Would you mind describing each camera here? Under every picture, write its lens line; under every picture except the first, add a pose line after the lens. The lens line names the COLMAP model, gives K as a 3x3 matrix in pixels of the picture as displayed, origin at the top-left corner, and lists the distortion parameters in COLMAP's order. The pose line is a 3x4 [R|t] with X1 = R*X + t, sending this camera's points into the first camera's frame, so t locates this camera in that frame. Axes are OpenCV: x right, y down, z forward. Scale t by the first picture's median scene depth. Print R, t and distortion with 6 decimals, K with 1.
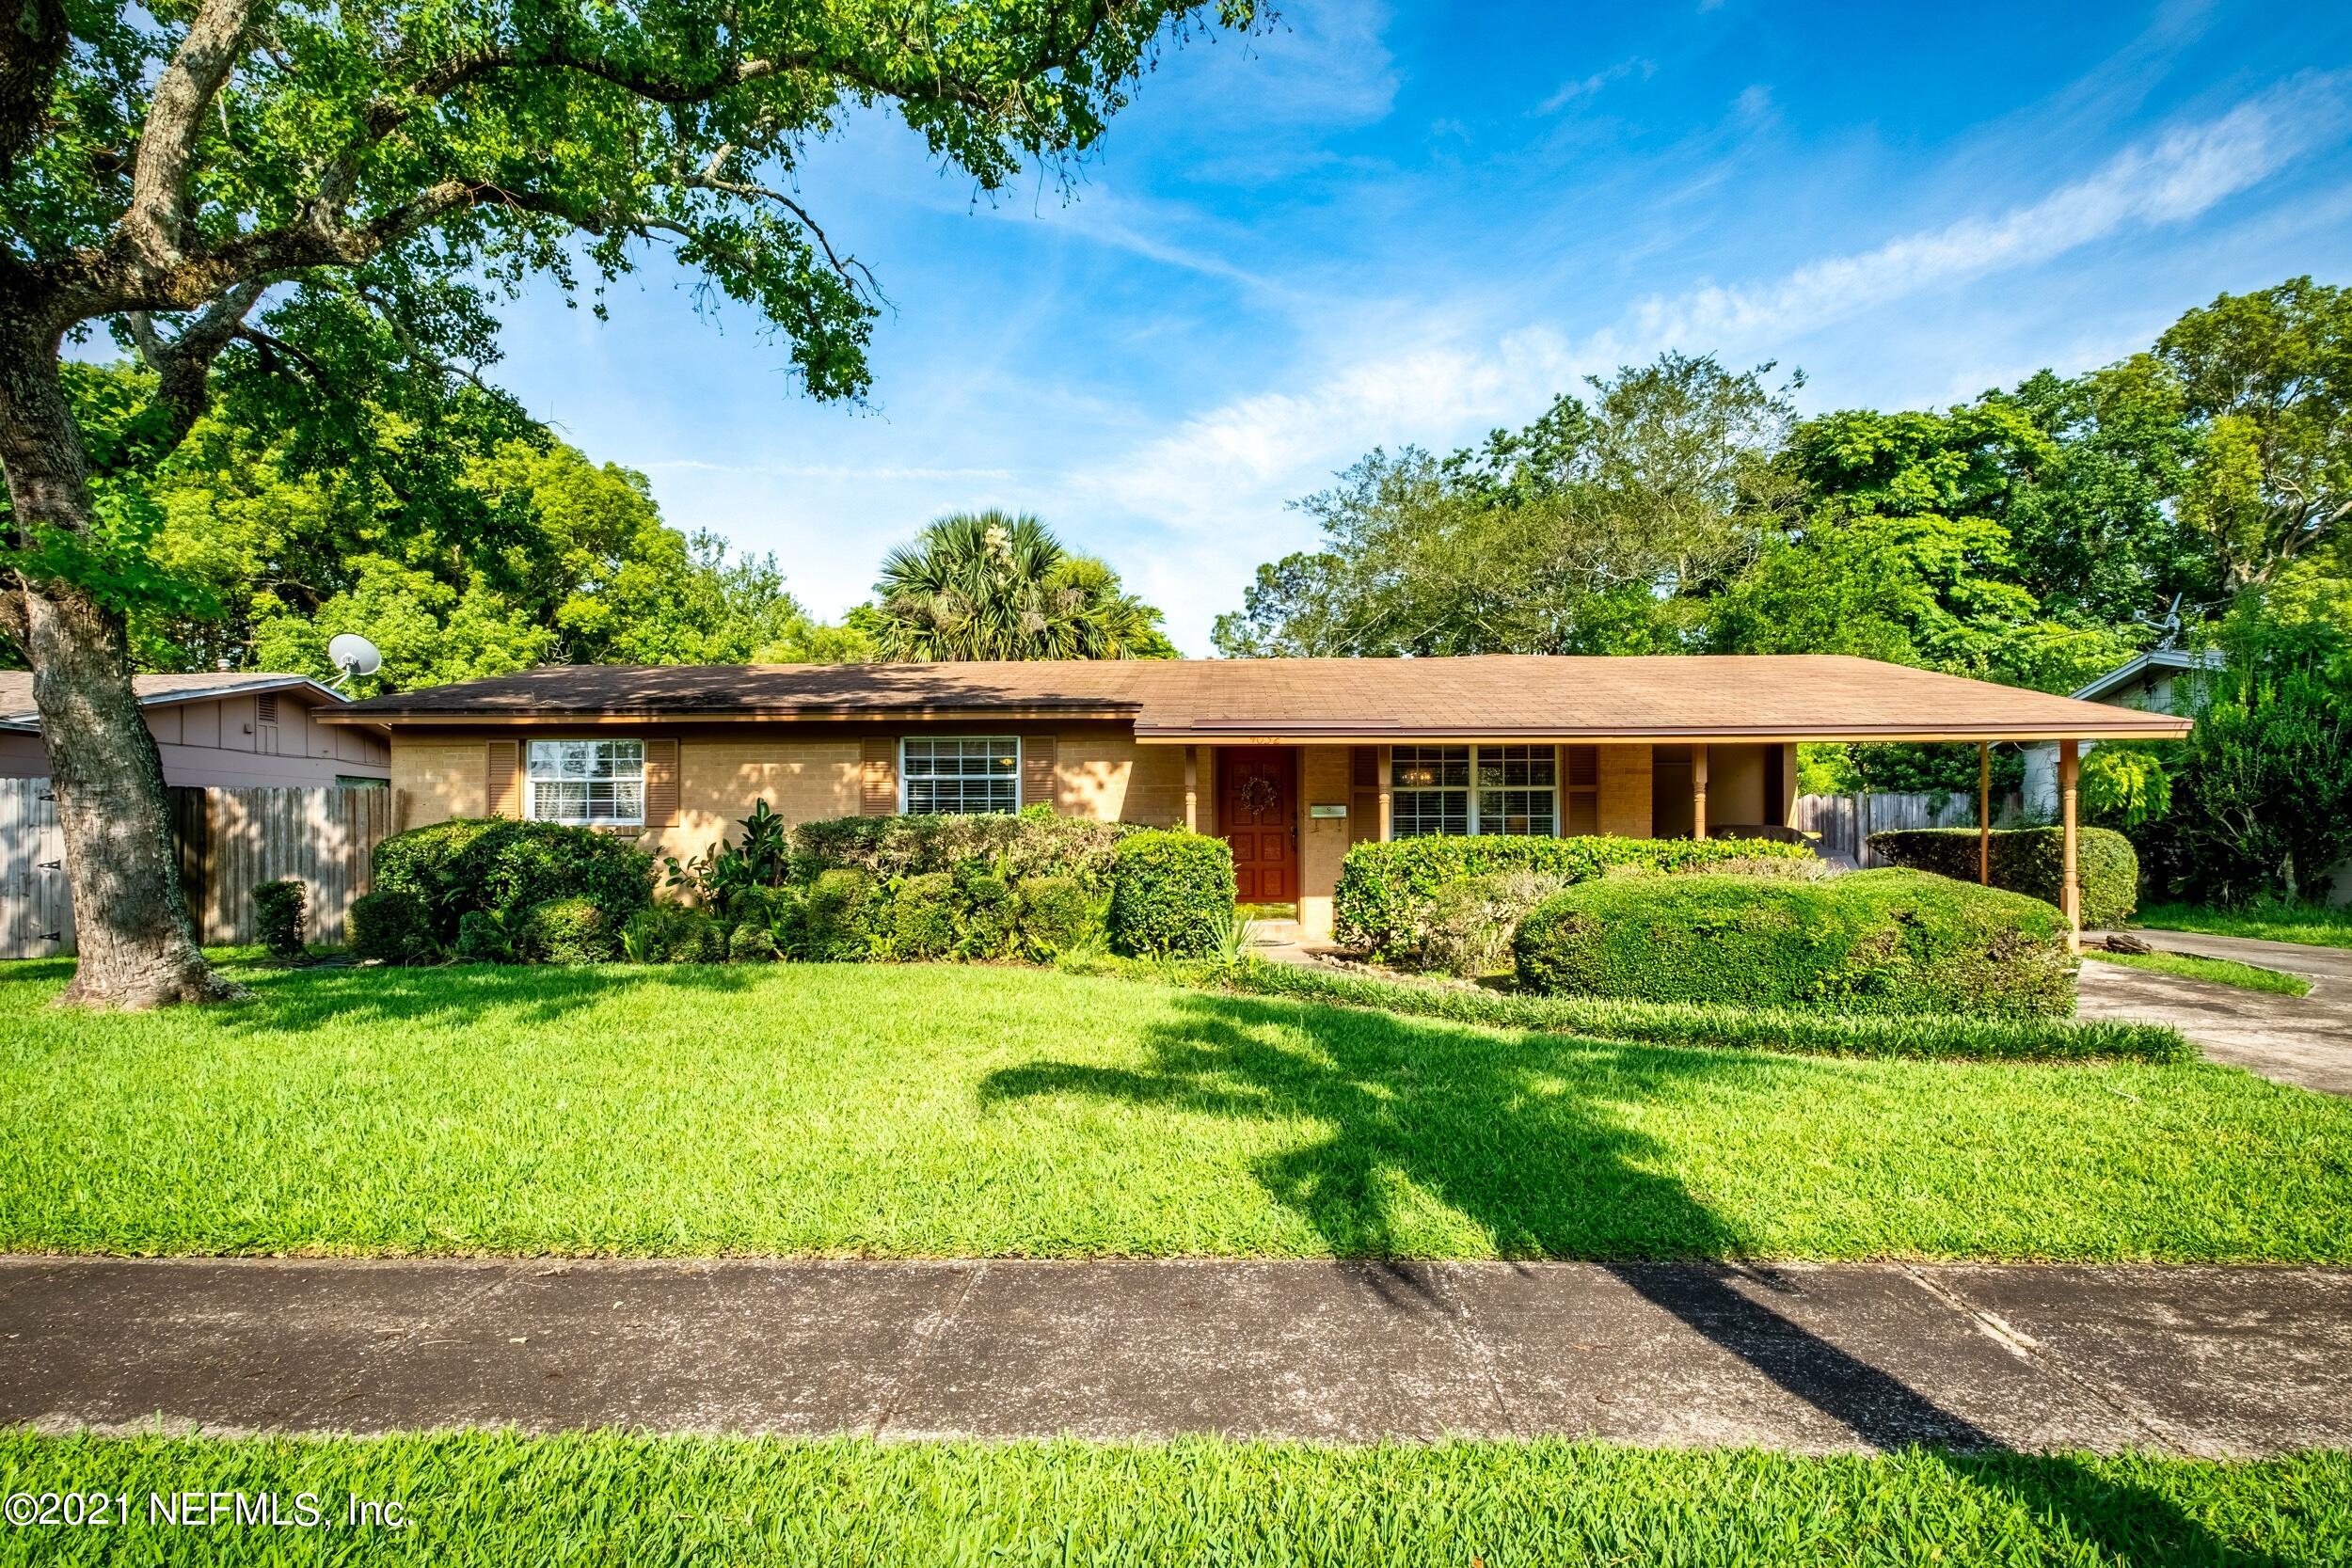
lens RADIAL K [[1130.4, 0, 1171.2], [0, 1130.4, 830.0], [0, 0, 1]] dist [-0.000984, -0.000262]
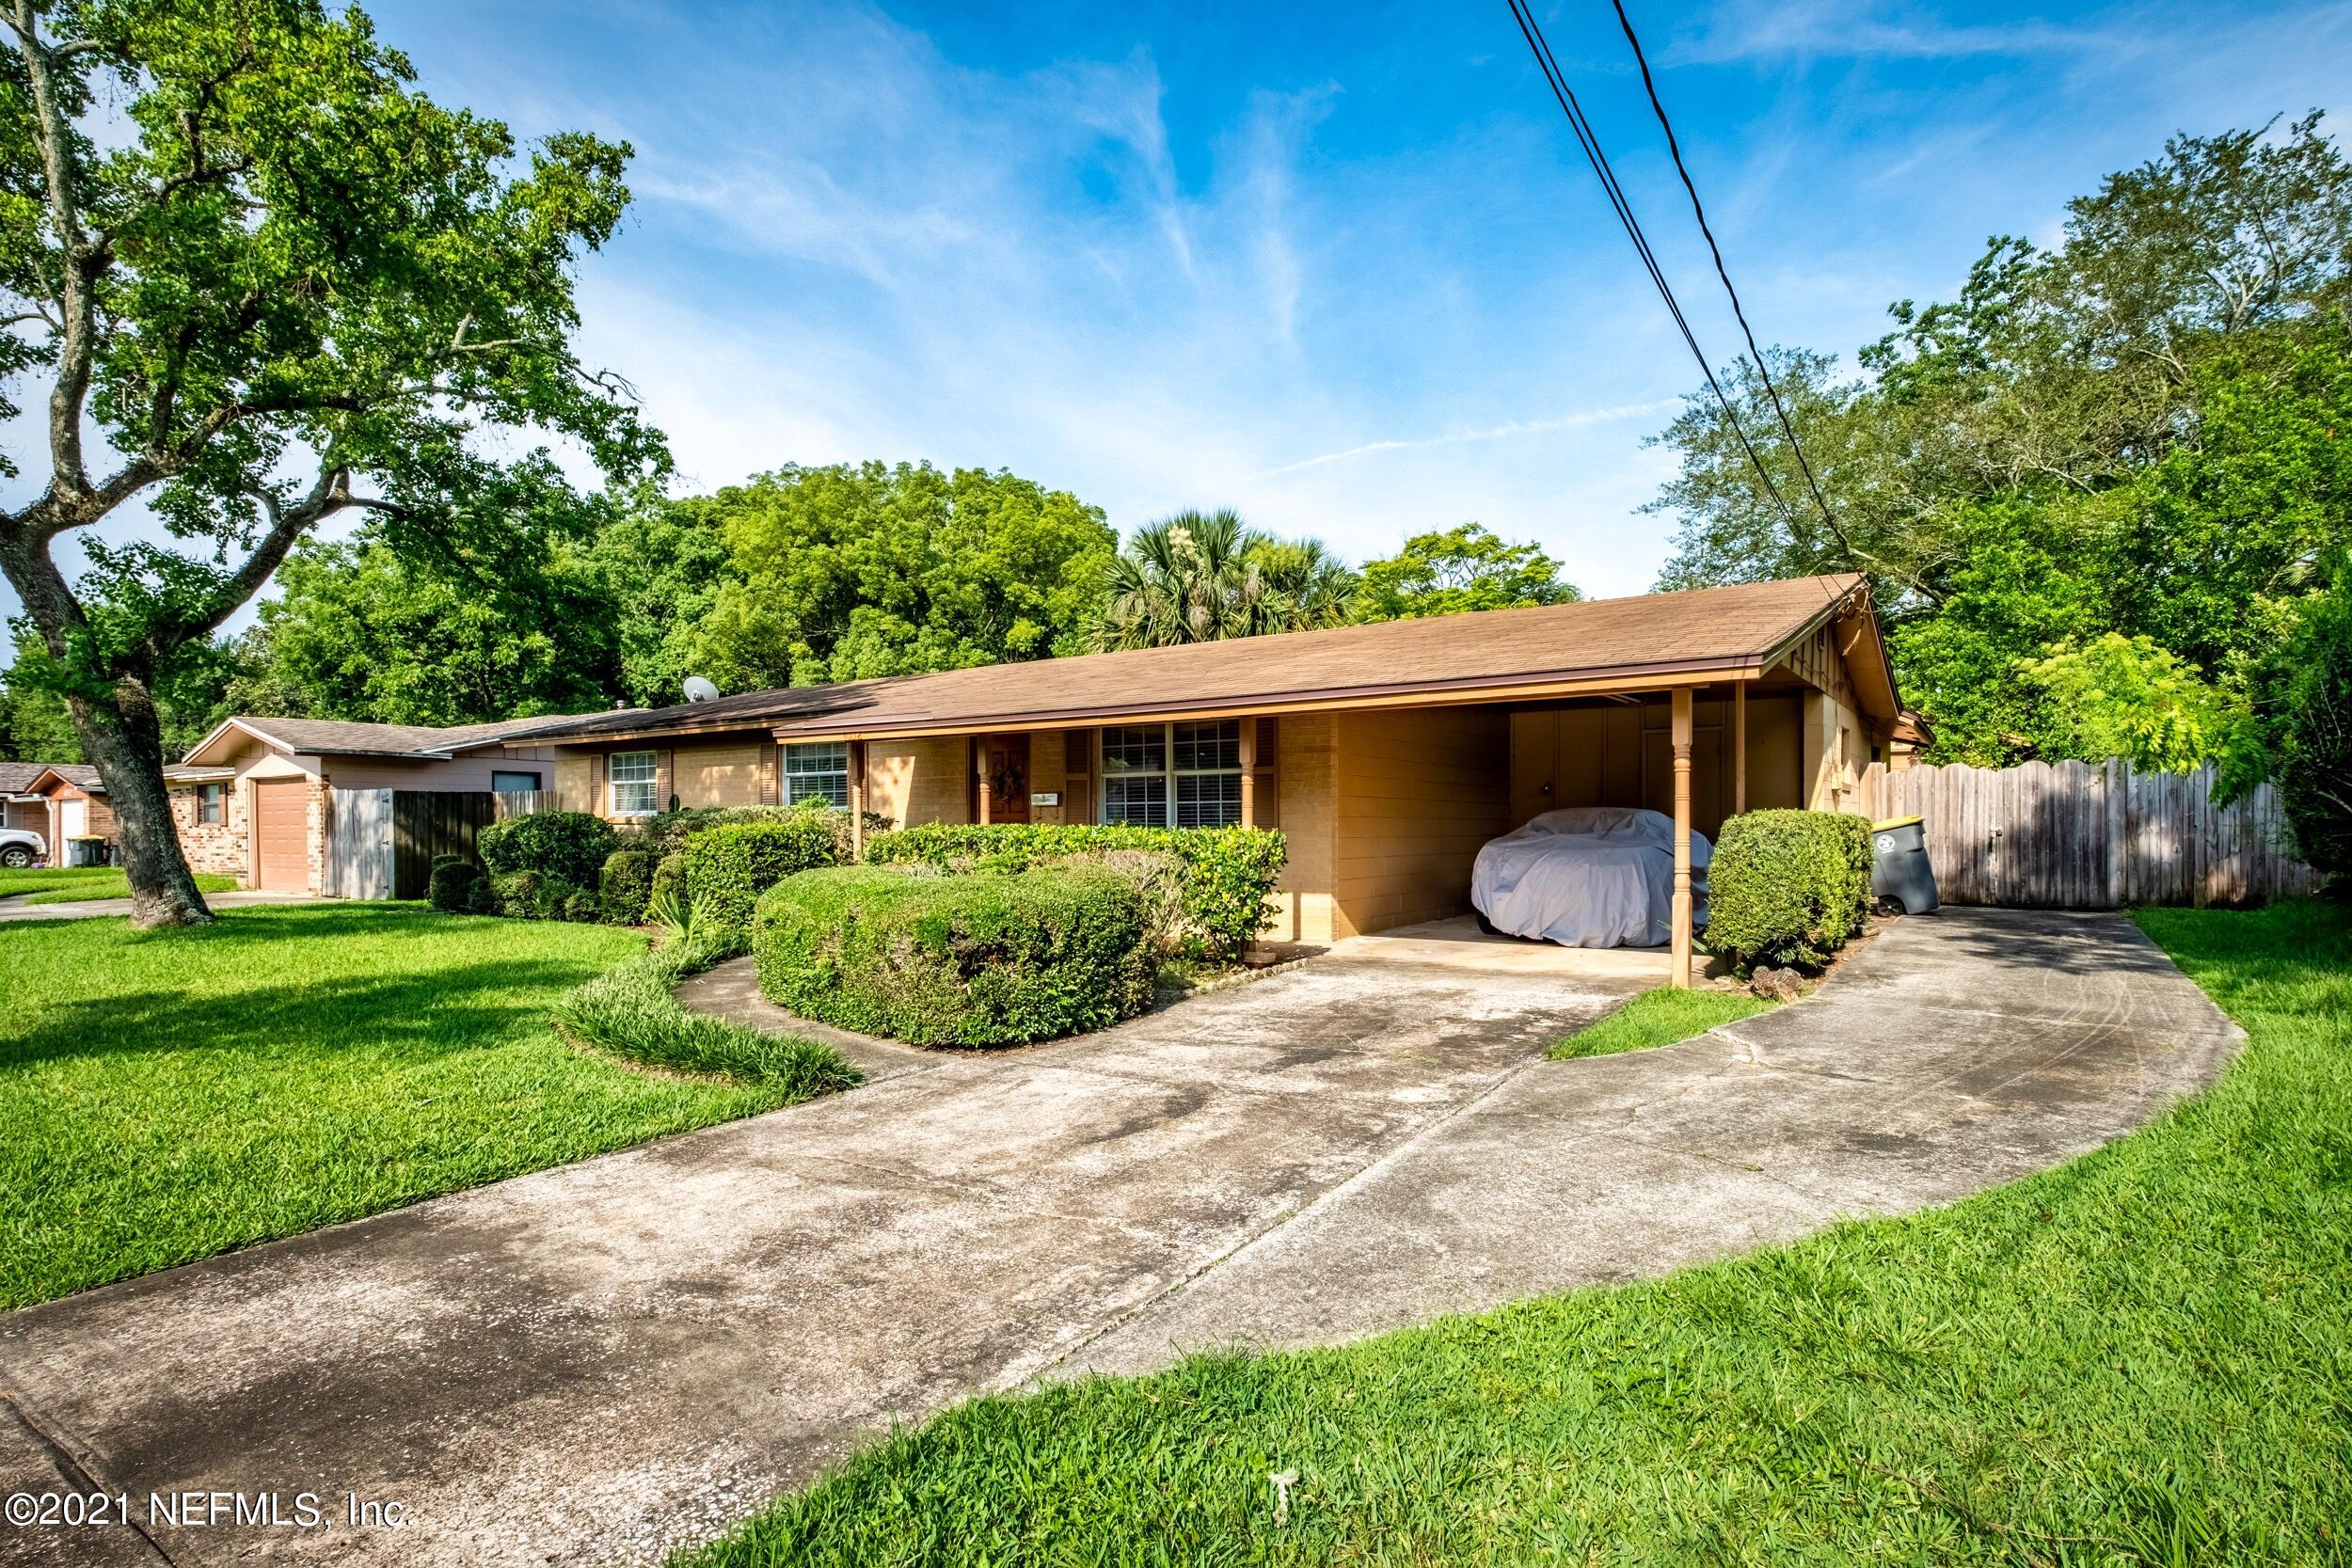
lens RADIAL K [[1130.4, 0, 1171.2], [0, 1130.4, 830.0], [0, 0, 1]] dist [-0.000984, -0.000262]
pose [[0.859874, 0.001537, -0.510503, 0.714007], [0.005333, 0.999914, 0.011993, -0.000871], [0.510478, -0.013035, 0.859792, 0.174696]]
